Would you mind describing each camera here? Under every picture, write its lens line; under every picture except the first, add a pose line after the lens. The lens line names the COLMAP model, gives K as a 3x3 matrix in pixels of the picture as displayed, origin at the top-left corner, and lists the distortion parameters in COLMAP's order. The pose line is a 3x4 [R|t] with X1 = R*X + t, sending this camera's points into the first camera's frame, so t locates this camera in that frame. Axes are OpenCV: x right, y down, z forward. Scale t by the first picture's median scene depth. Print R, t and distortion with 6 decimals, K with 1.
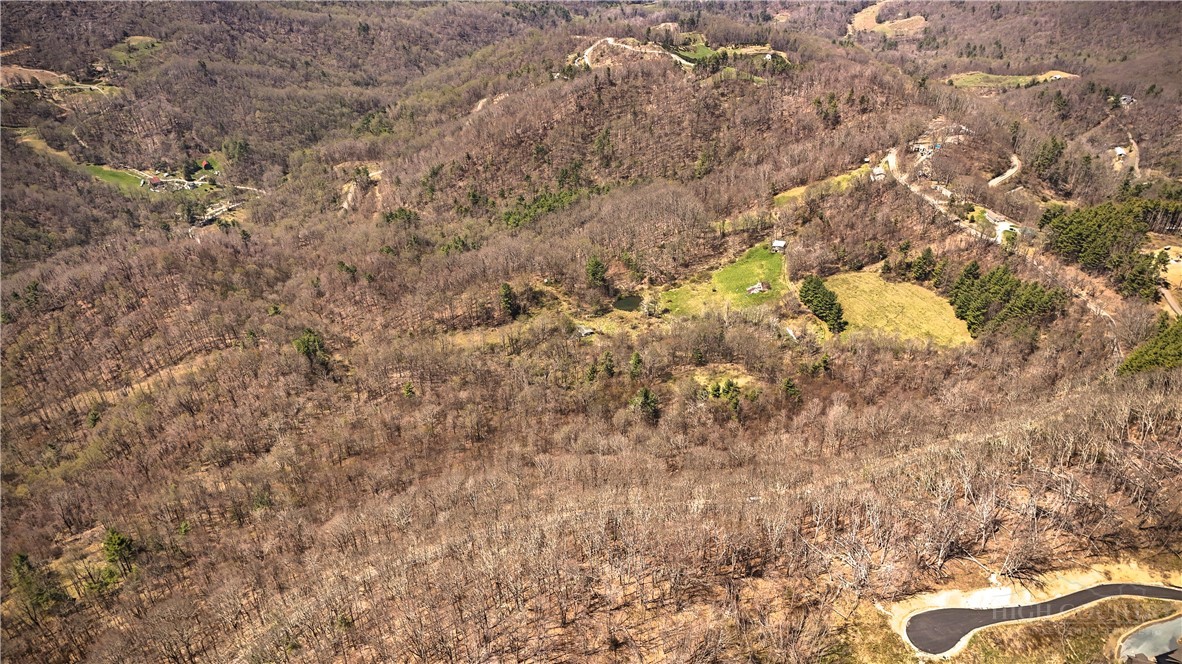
lens RADIAL K [[885.9, 0, 591.2], [0, 885.9, 338.5], [0, 0, 1]] dist [0.058055, -0.048983]
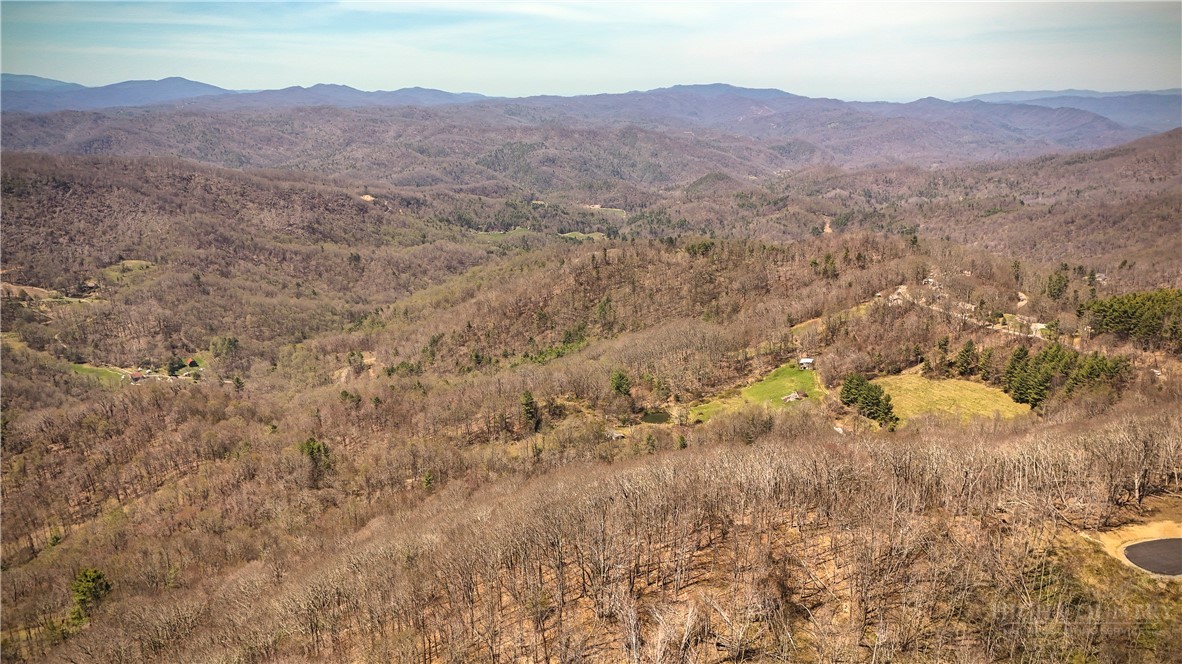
lens RADIAL K [[885.9, 0, 592.6], [0, 885.9, 330.6], [0, 0, 1]] dist [0.058055, -0.048983]
pose [[0.998849, -0.022526, 0.042342, -0.041502], [0.034530, 0.950461, -0.308919, 0.105268], [-0.033286, 0.310025, 0.950145, 0.059637]]
